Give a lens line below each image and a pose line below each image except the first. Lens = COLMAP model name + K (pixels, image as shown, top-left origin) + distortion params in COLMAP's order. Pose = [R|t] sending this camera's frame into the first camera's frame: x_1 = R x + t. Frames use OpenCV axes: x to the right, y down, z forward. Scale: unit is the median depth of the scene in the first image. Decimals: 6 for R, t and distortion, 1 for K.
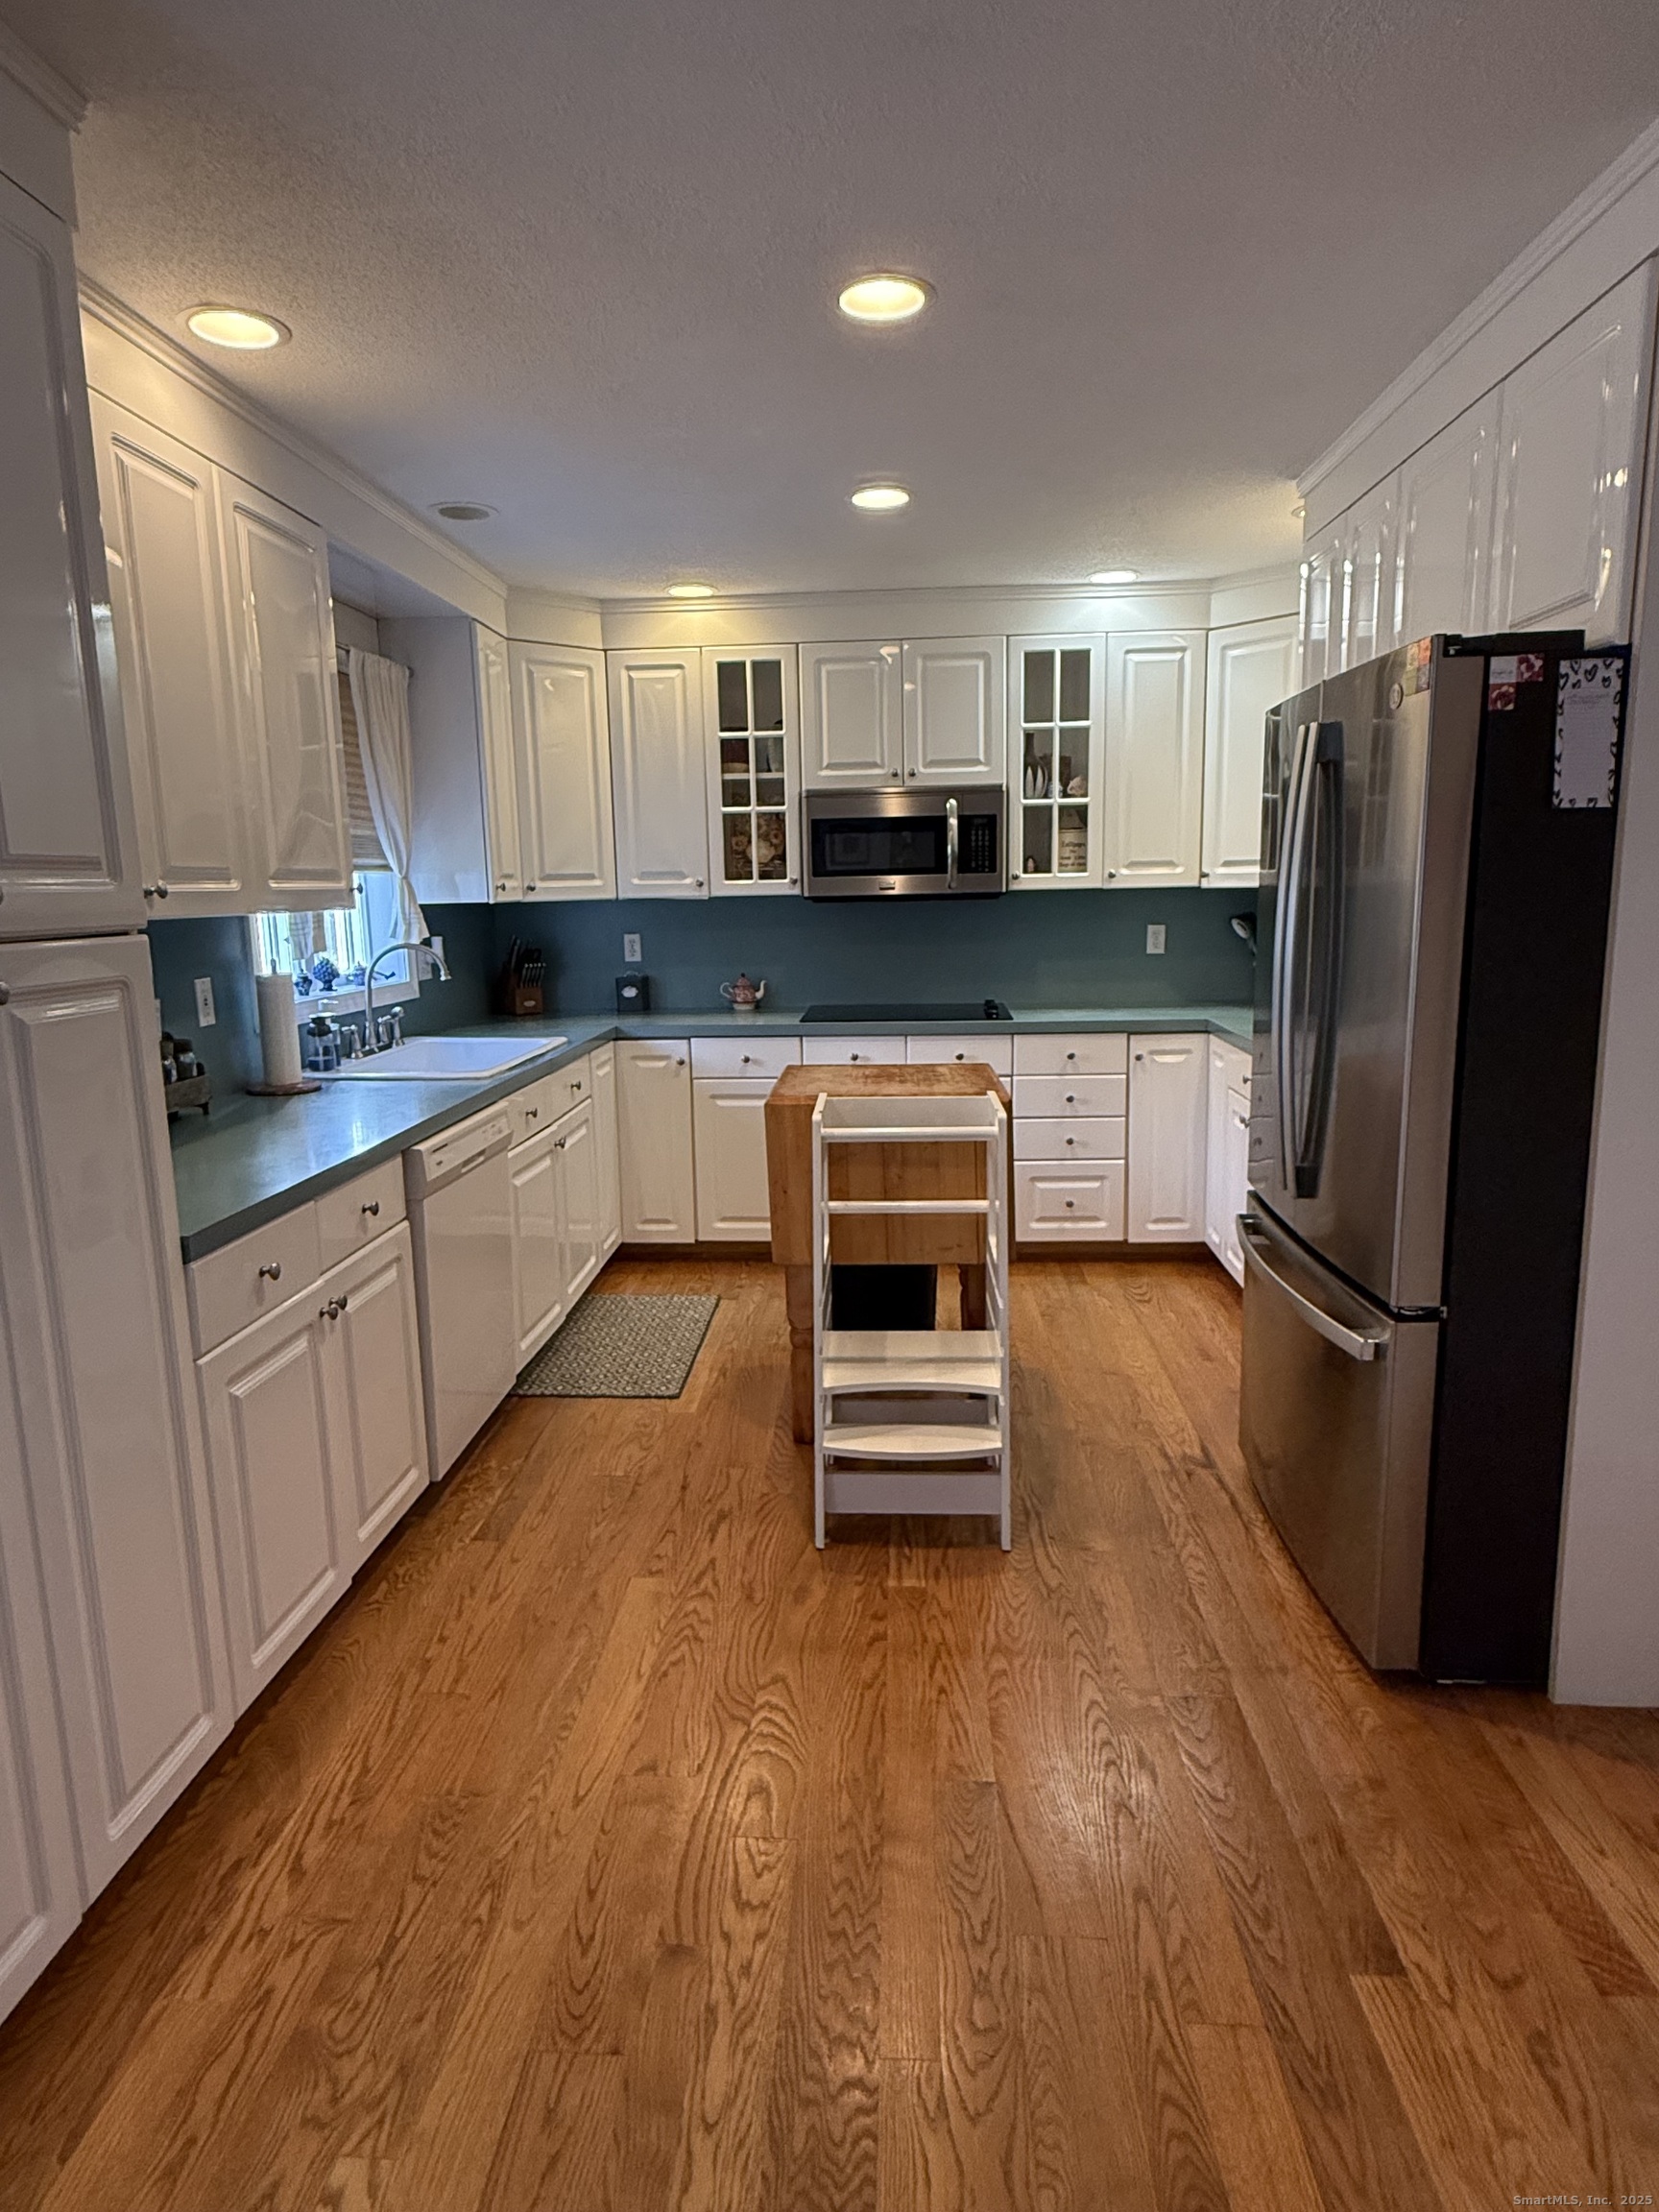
lens RADIAL K [[1290.8, 0, 830.7], [0, 1290.8, 1108.3], [0, 0, 1]] dist [0.001274, 0.000032]
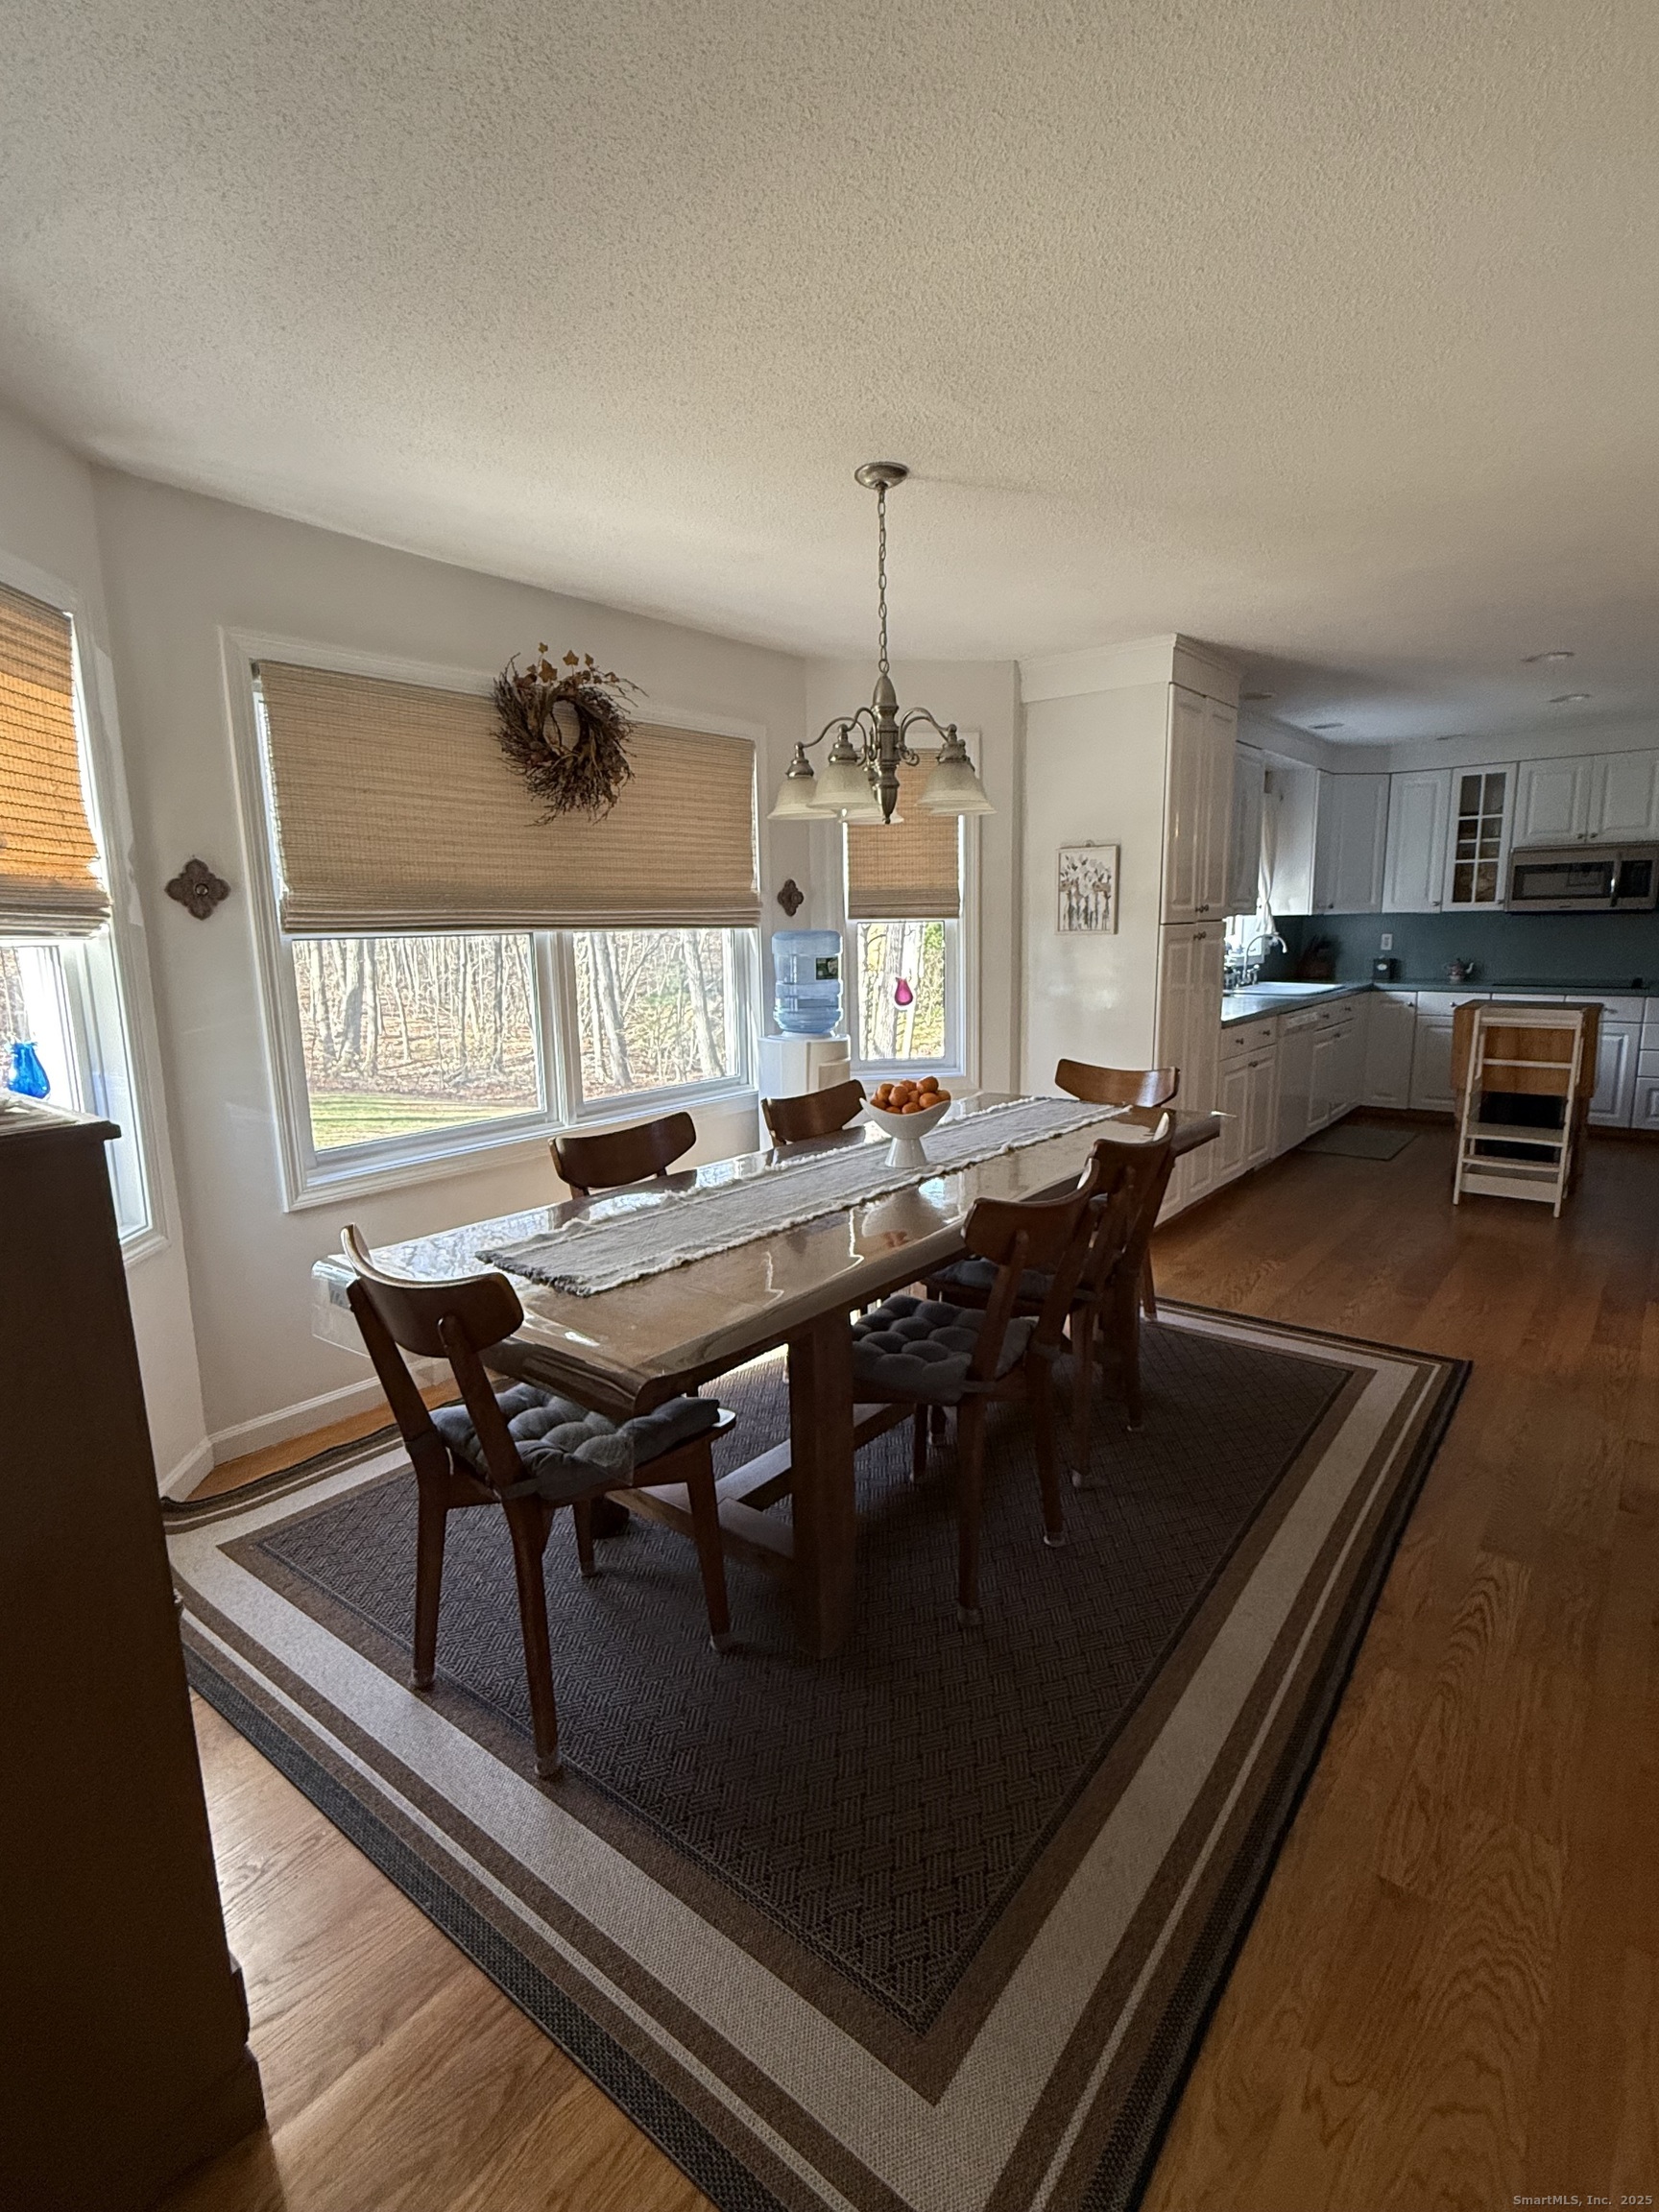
lens RADIAL K [[1052.2, 0, 837.2], [0, 1052.2, 1113.9], [0, 0, 1]] dist [0.001578, 0.000101]
pose [[0.816409, 0.108826, -0.567127, 0.077592], [-0.095856, 0.993997, 0.052749, 0.111460], [0.569463, 0.011298, 0.821939, -0.633638]]
